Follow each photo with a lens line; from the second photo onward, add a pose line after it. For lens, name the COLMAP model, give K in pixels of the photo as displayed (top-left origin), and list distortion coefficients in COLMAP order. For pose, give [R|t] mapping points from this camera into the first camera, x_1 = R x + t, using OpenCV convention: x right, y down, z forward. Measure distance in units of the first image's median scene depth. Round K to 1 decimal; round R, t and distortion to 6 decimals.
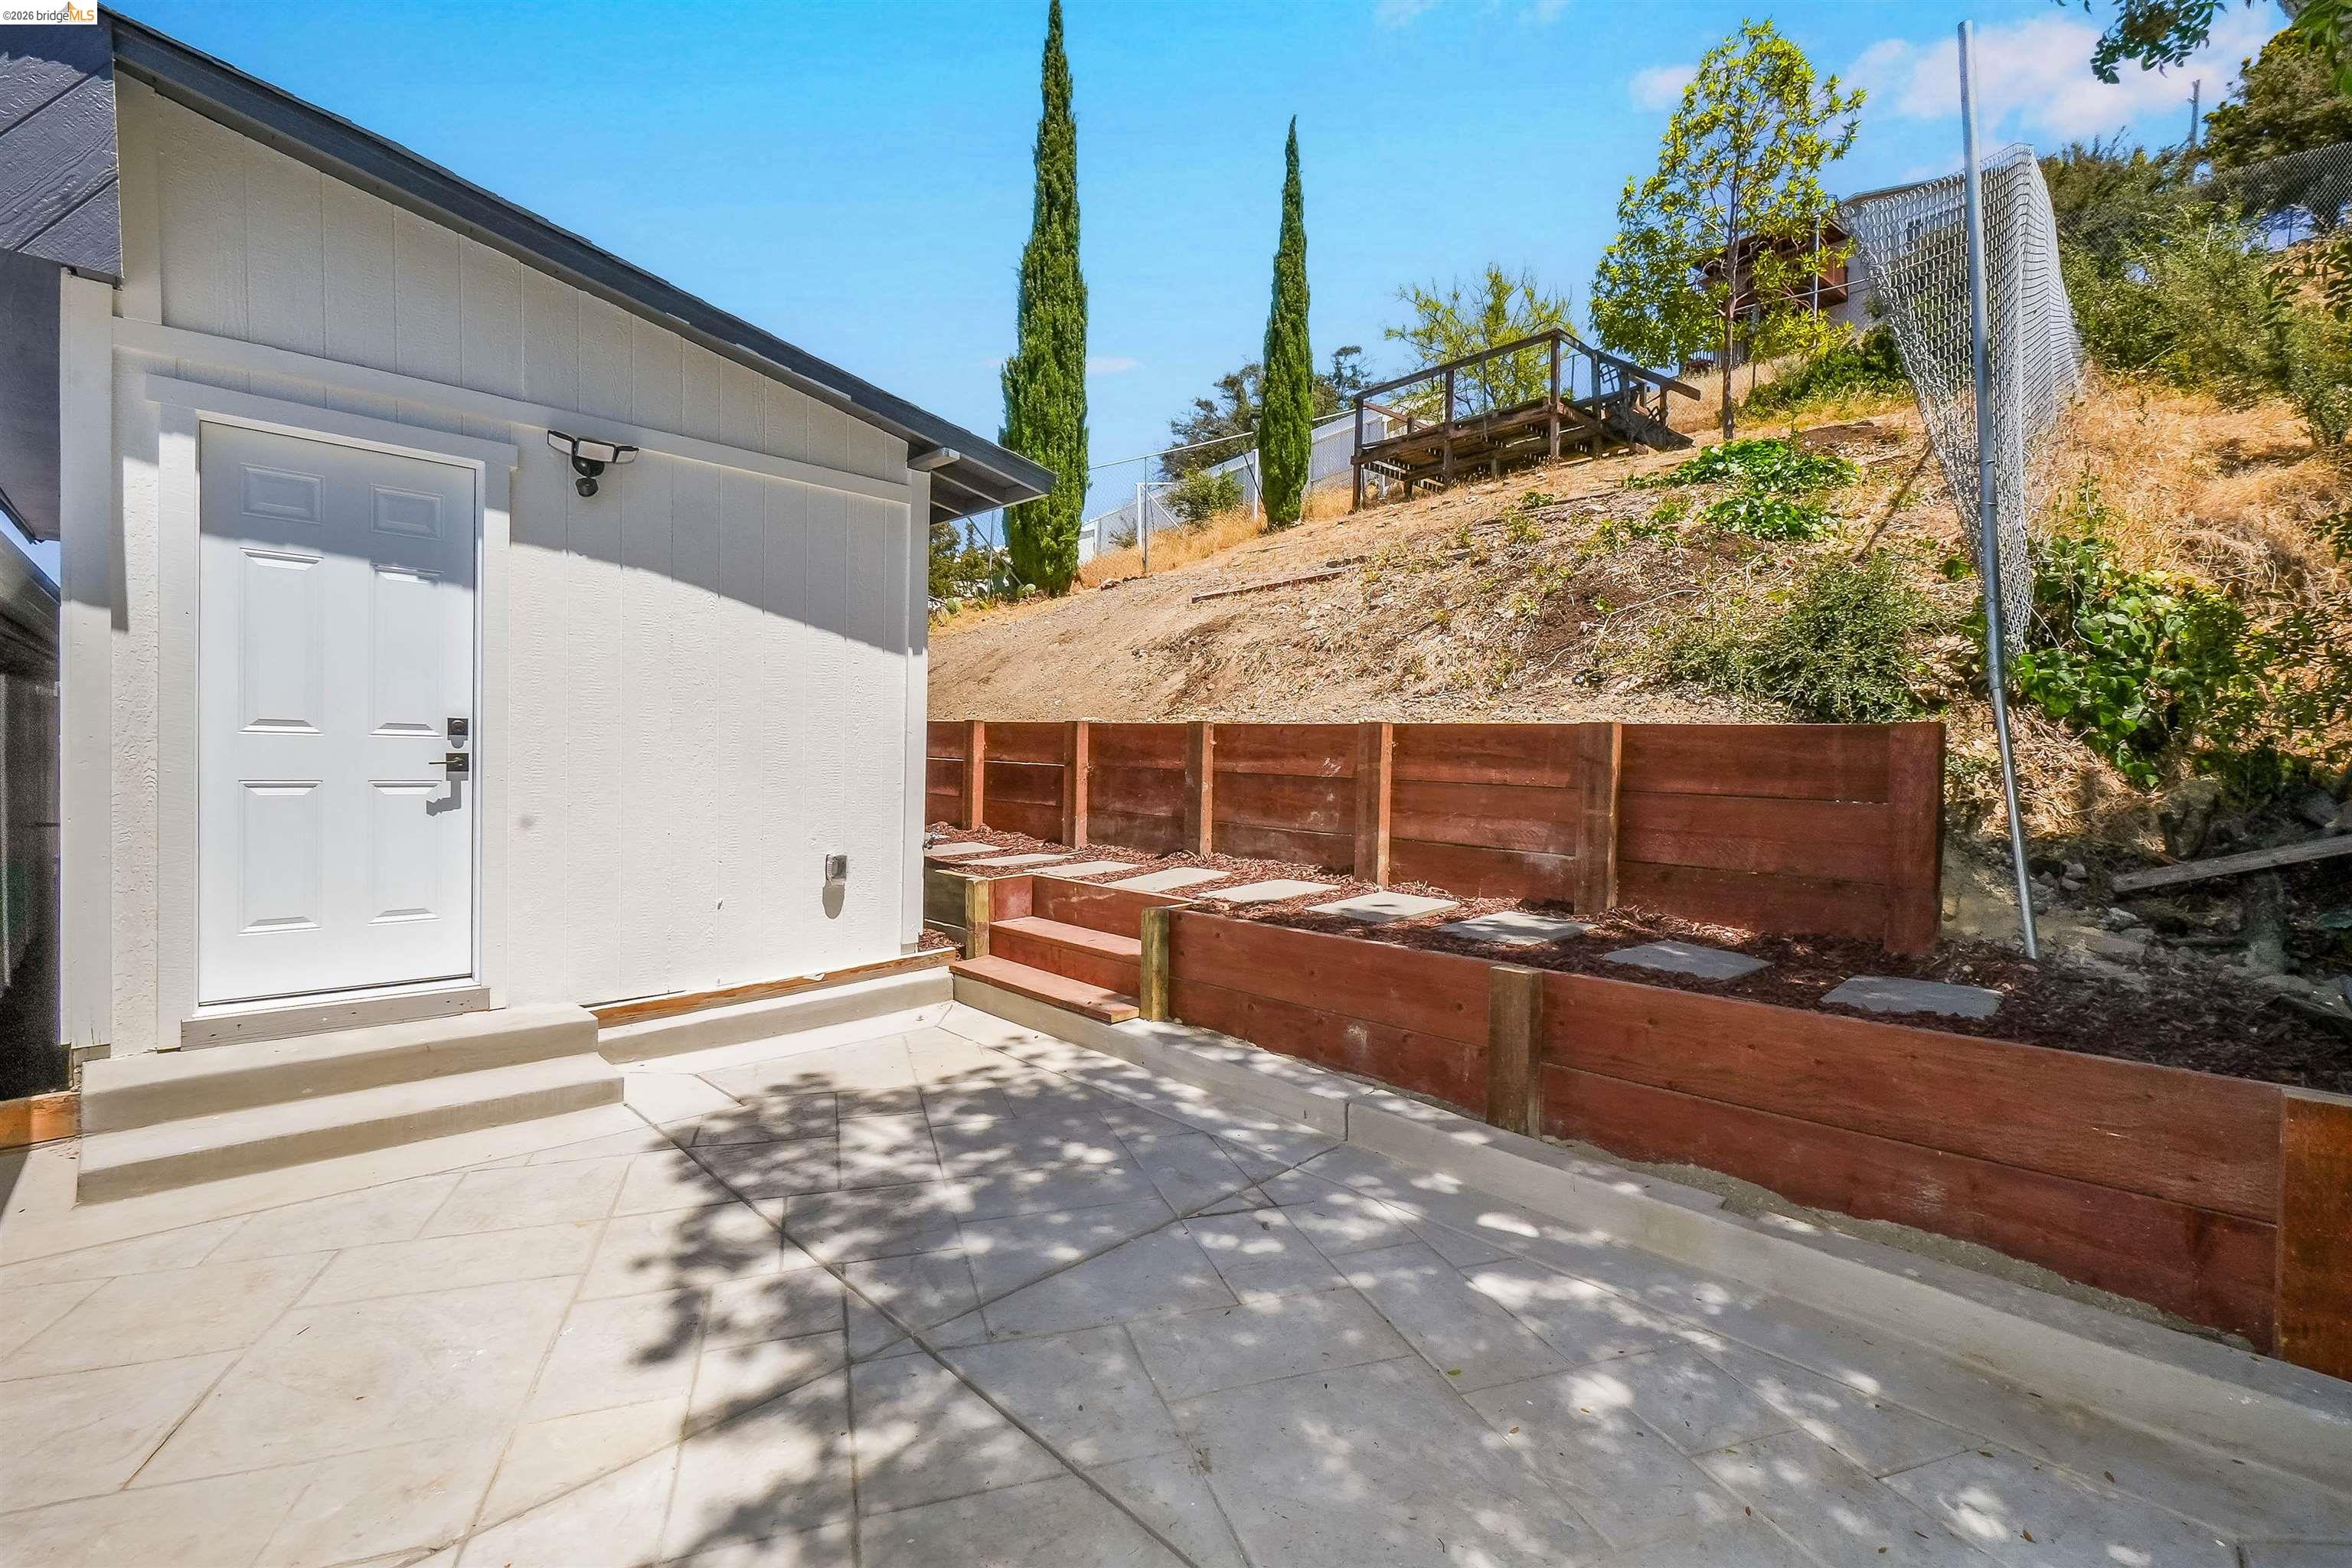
lens RADIAL K [[1008.0, 0, 1171.6], [0, 1008.0, 780.2], [0, 0, 1]] dist [-0.000126, 0.000290]
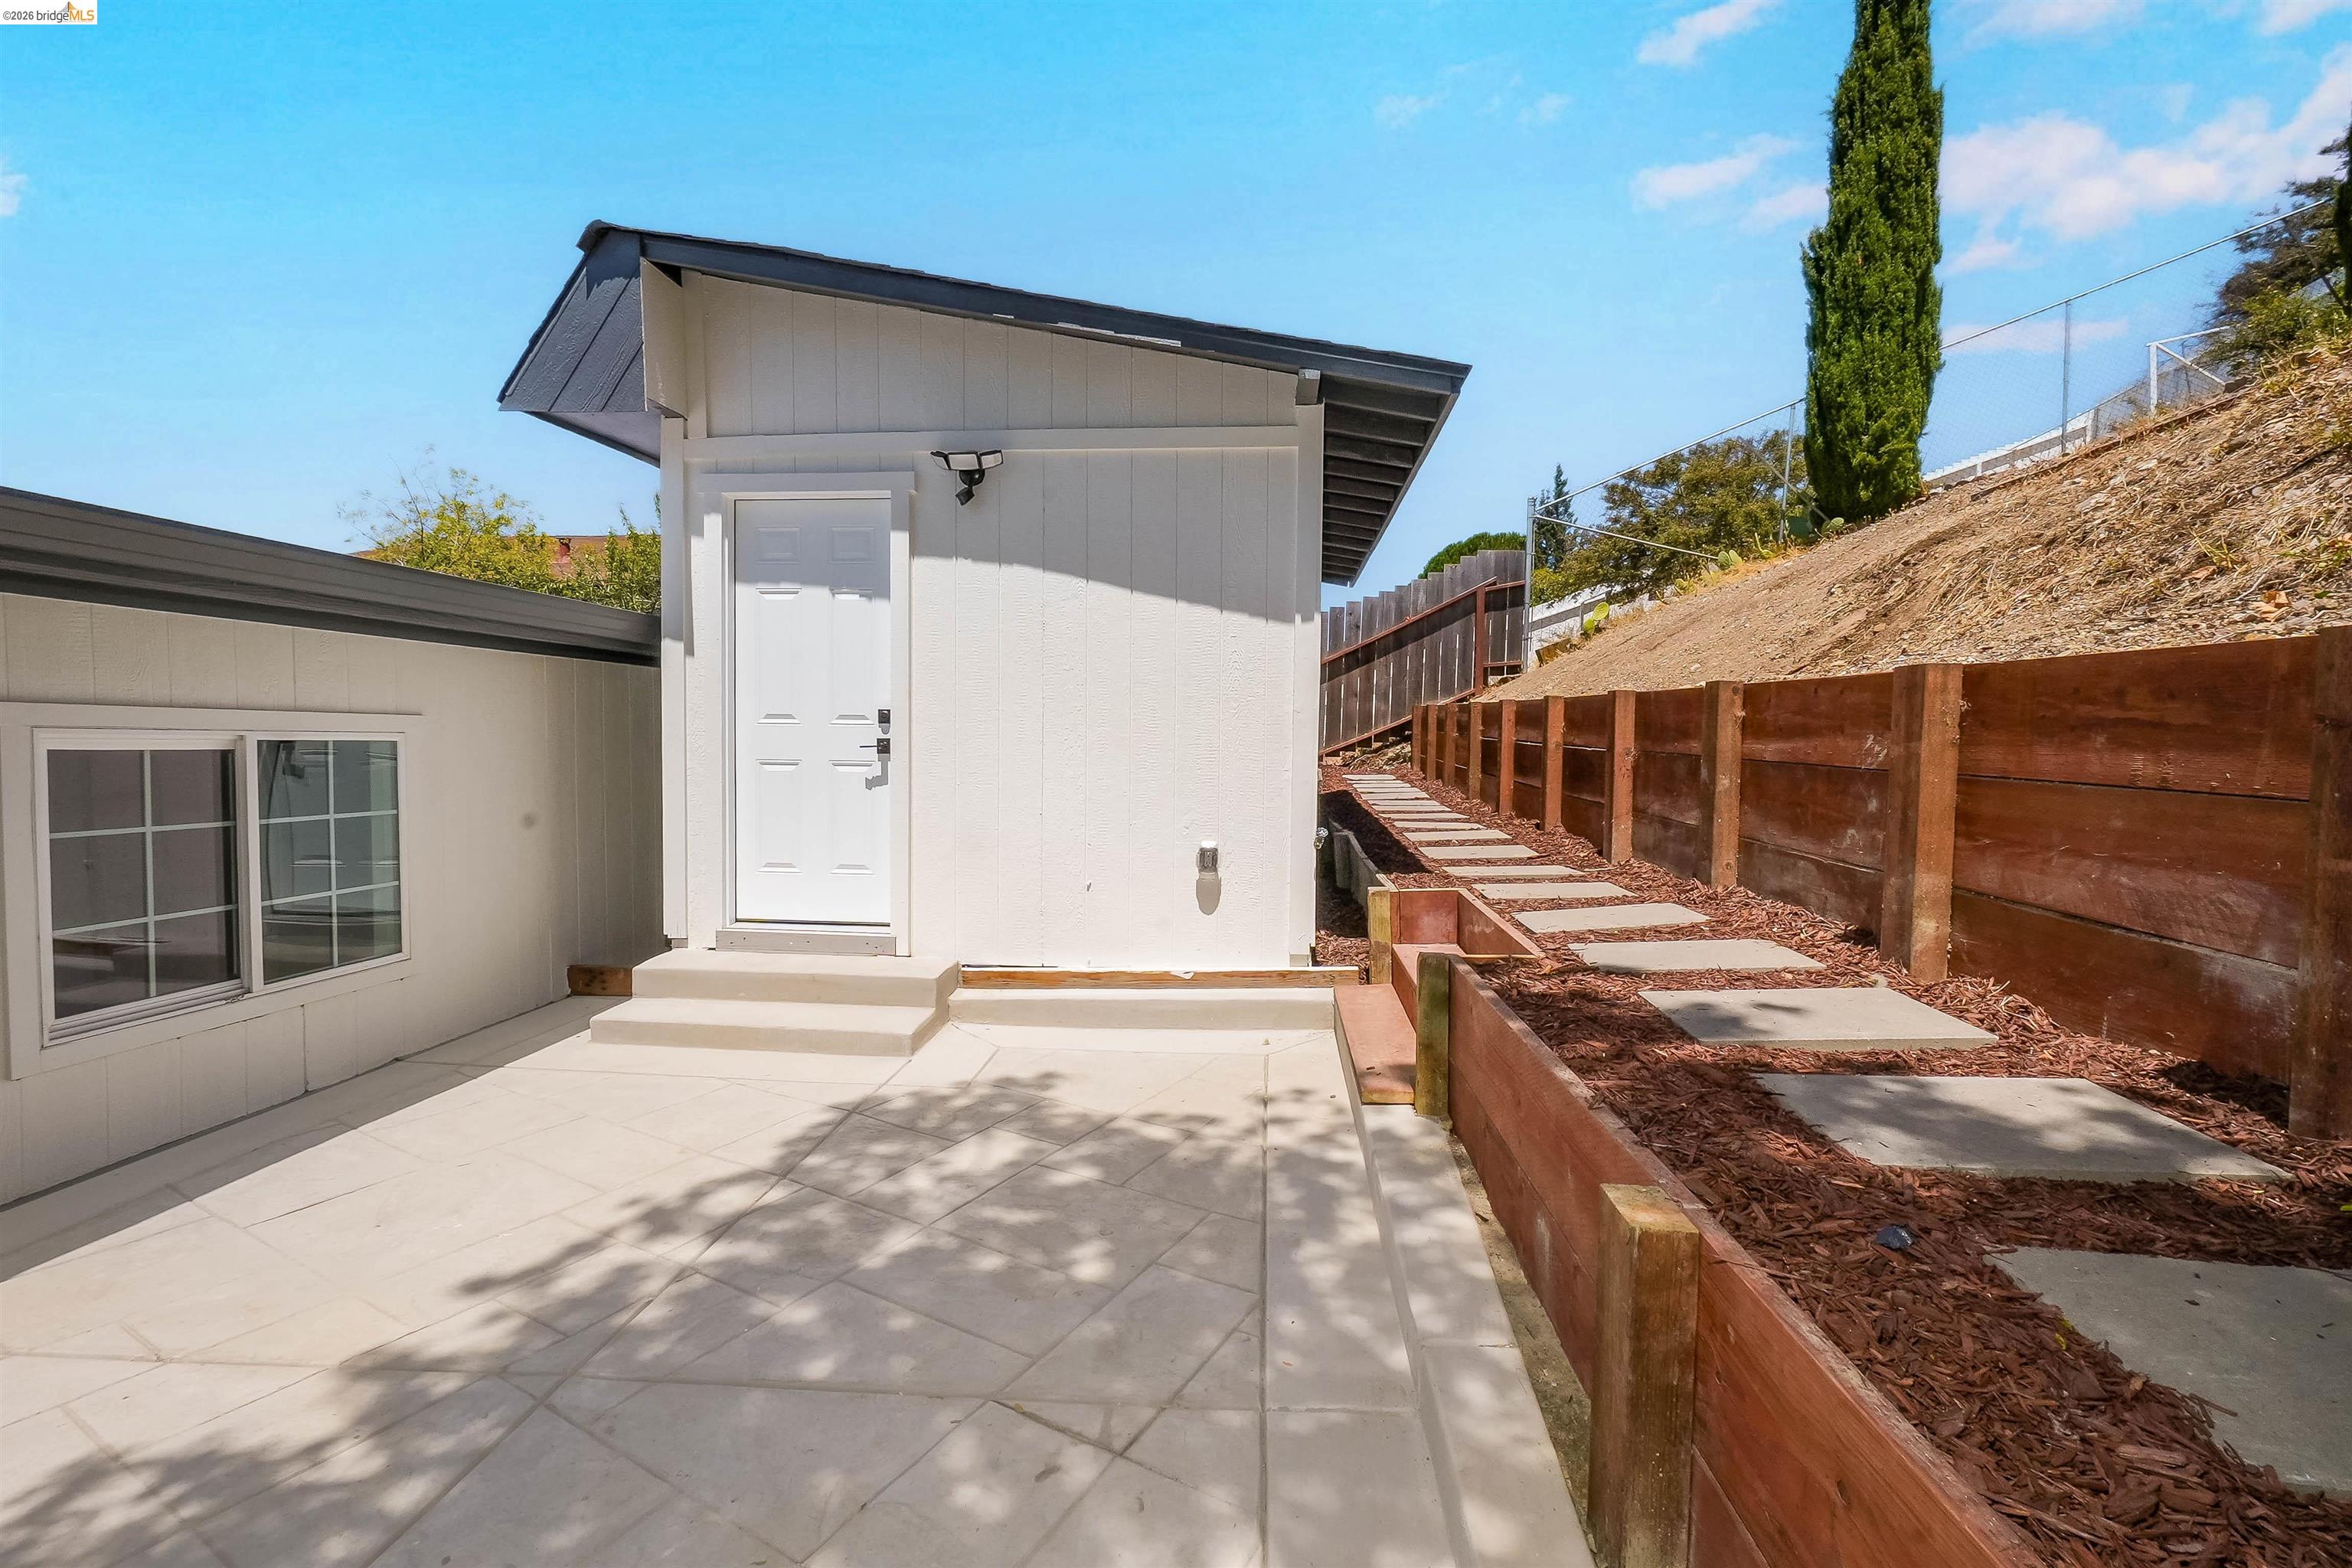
lens RADIAL K [[1020.0, 0, 1172.7], [0, 1020.0, 780.4], [0, 0, 1]] dist [-0.003523, 0.000378]
pose [[0.664697, 0.019874, -0.746849, 0.430245], [-0.013784, 0.999802, 0.014337, 0.000624], [0.746986, 0.000765, 0.664839, 0.449612]]
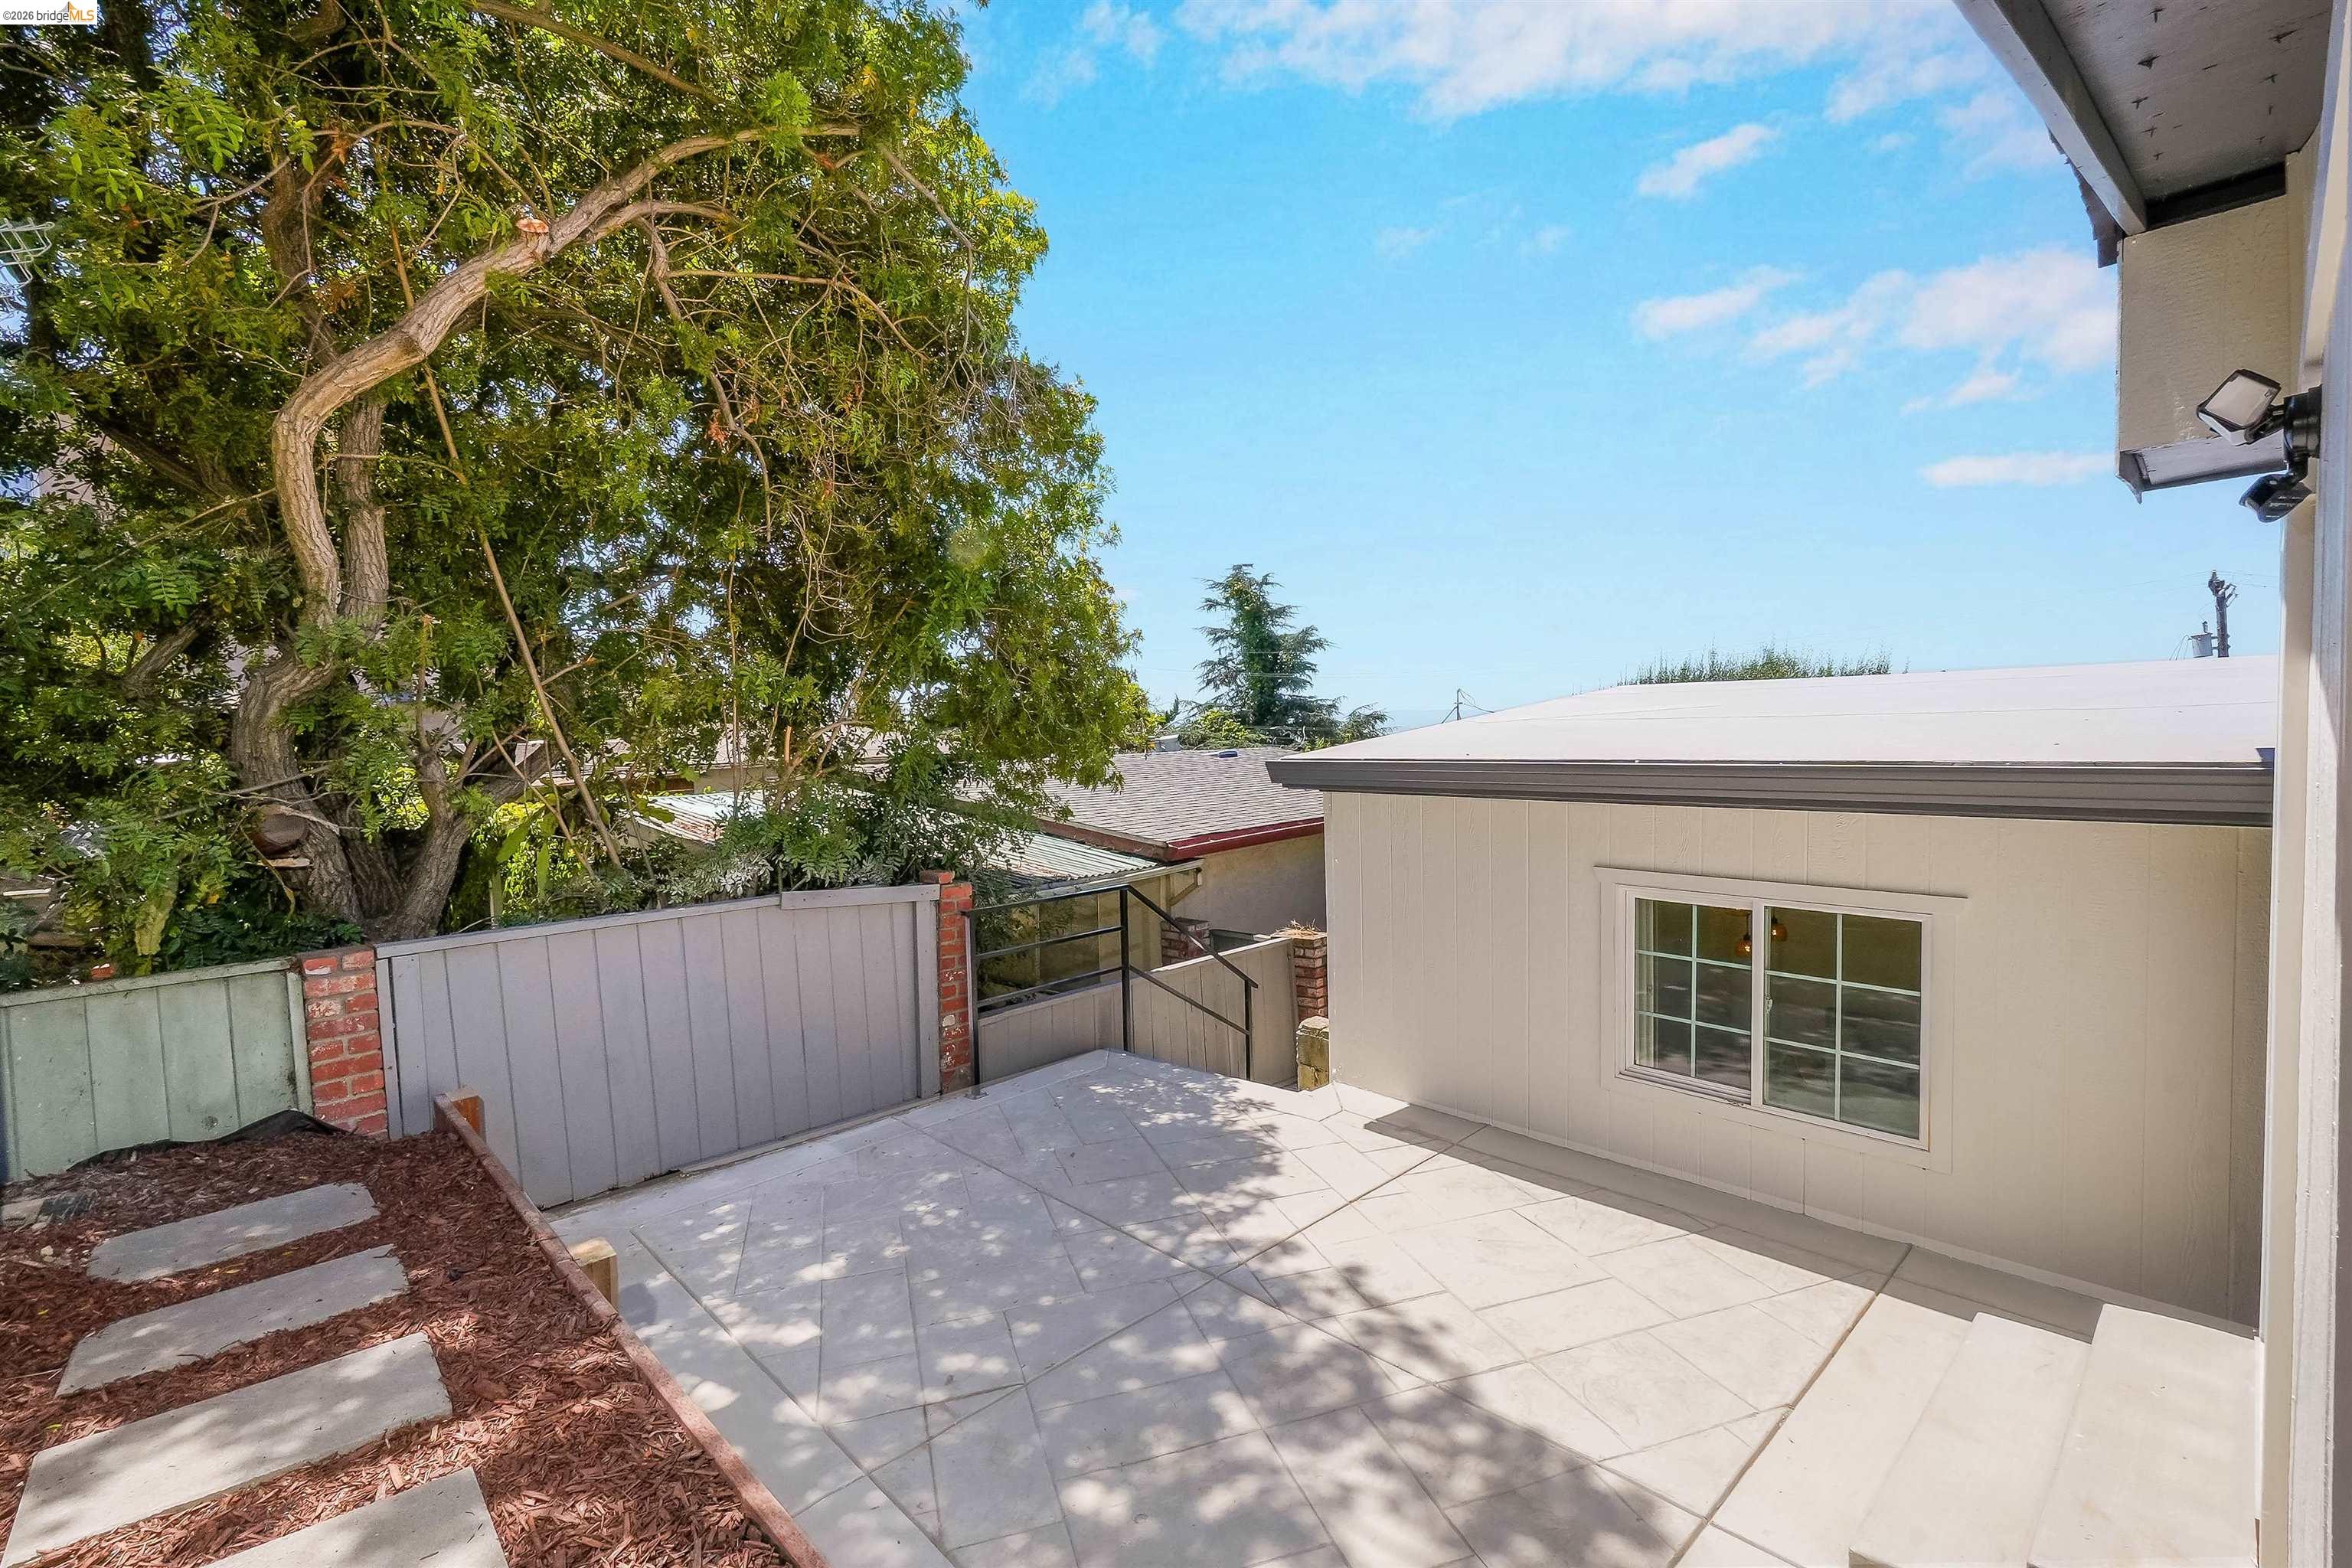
lens RADIAL K [[1034.7, 0, 1170.3], [0, 1034.7, 731.2], [0, 0, 1]] dist [-0.000348, 0.000065]
pose [[-0.999634, 0.001726, 0.026983, -0.133769], [0.002200, 0.999844, 0.017521, -0.204181], [-0.026948, 0.017573, -0.999482, 1.488608]]
